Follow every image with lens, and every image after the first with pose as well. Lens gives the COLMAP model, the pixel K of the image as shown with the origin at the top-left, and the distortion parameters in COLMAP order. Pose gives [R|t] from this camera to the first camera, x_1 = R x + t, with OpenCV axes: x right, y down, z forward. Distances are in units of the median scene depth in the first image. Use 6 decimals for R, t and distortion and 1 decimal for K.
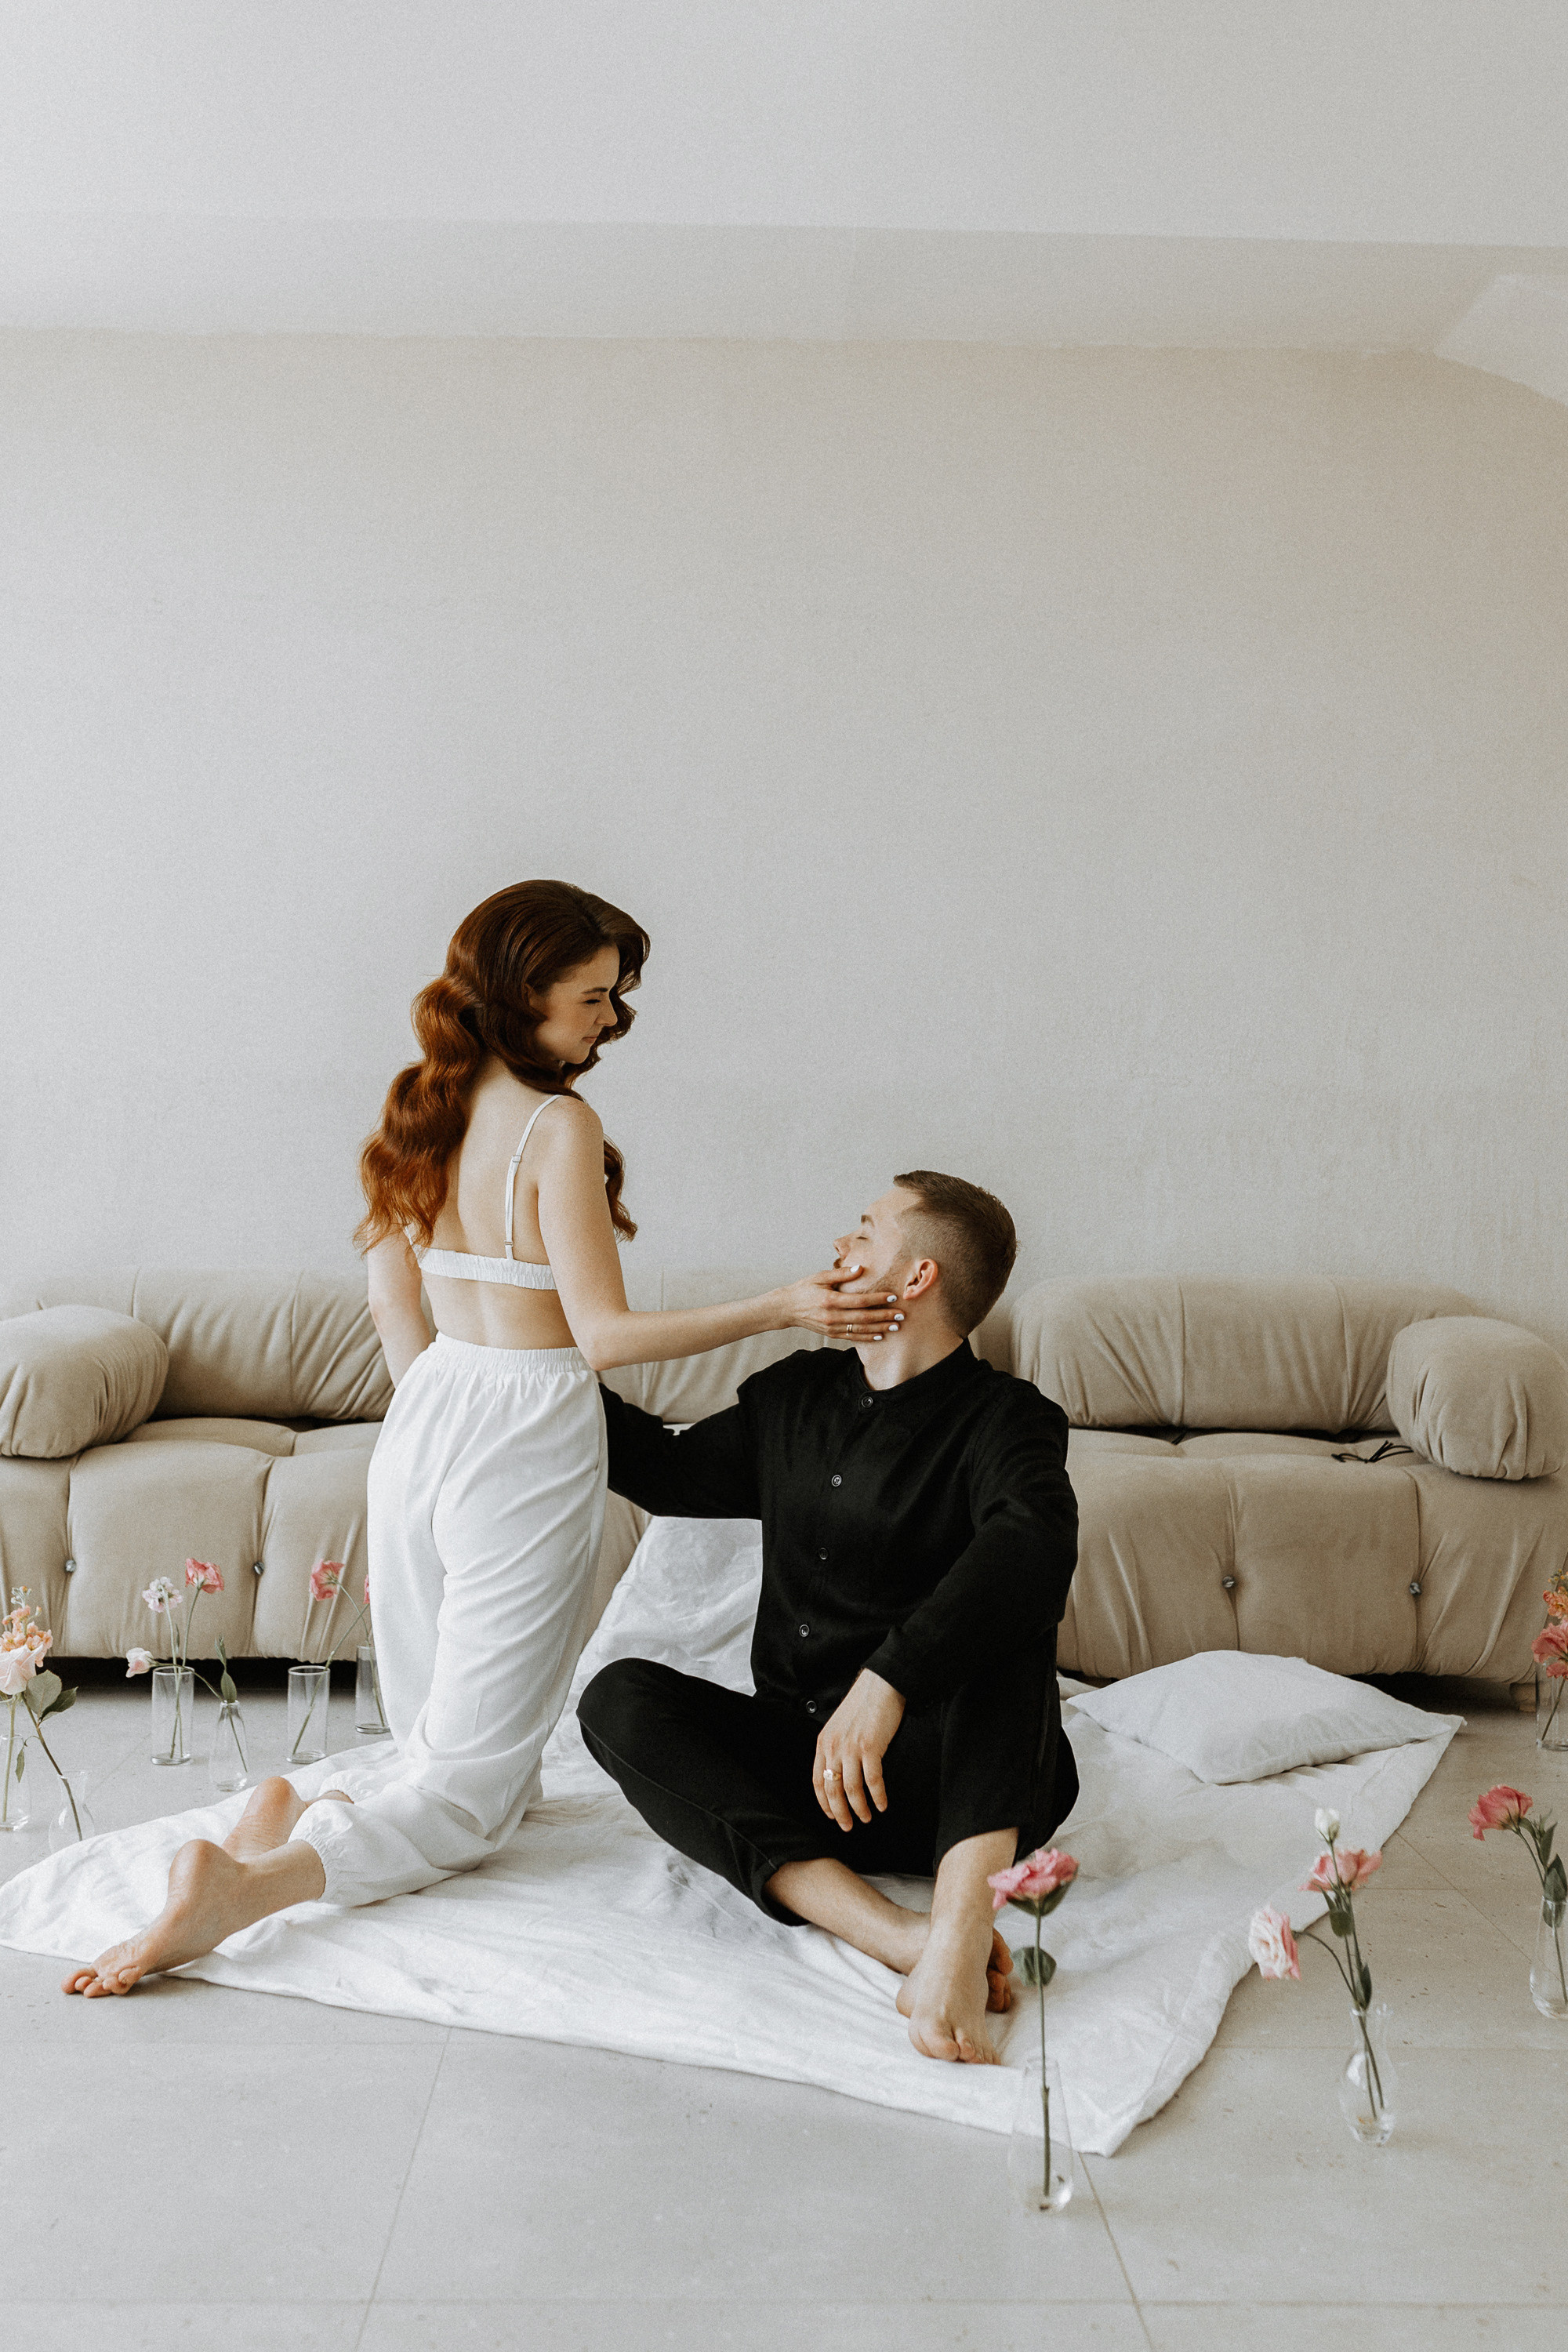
lens RADIAL K [[3680.4, 0, 784.0], [0, 3680.4, 1176.0], [0, 0, 1]] dist [-0.008871, -0.045271]
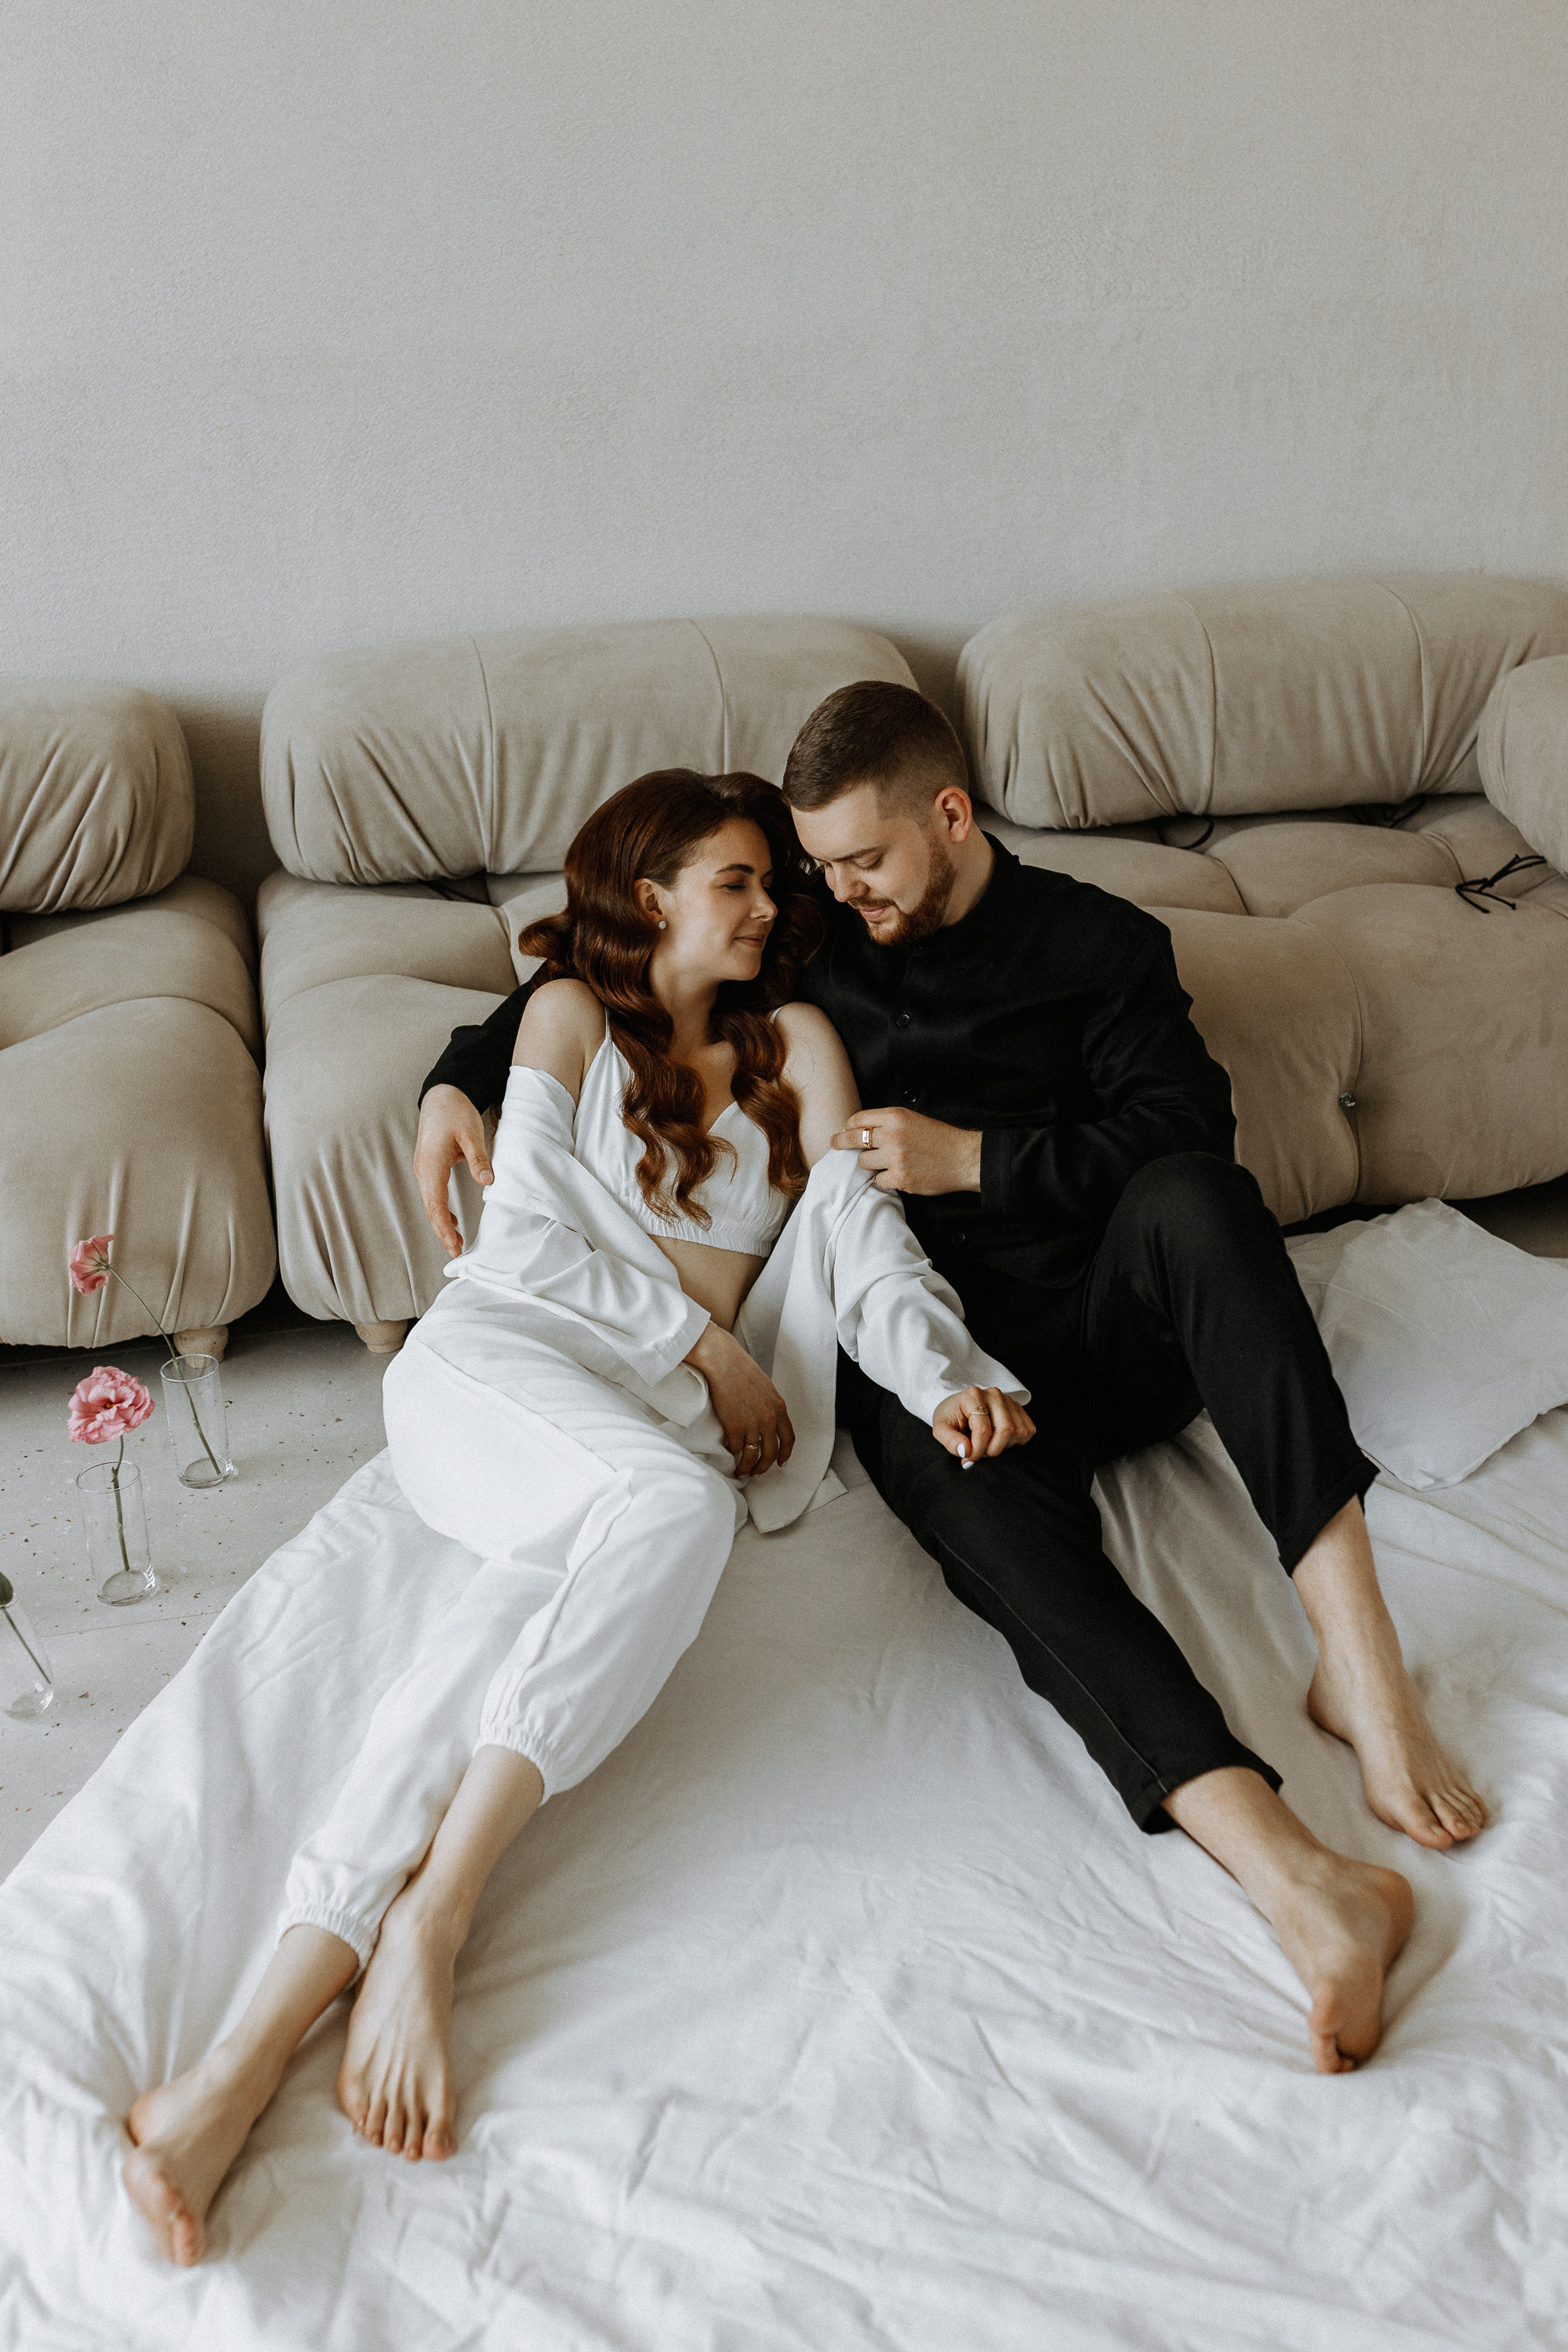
lens RADIAL K [[2447.6, 0, 784.0], [0, 2447.6, 1176.0], [0, 0, 1]] dist [0.015179, 0.008931]
pose [[0.980401, -0.125168, 0.152143, -0.070483], [0.044437, 0.892835, 0.448186, -0.108061], [-0.191938, -0.432641, 0.880898, 0.623325]]
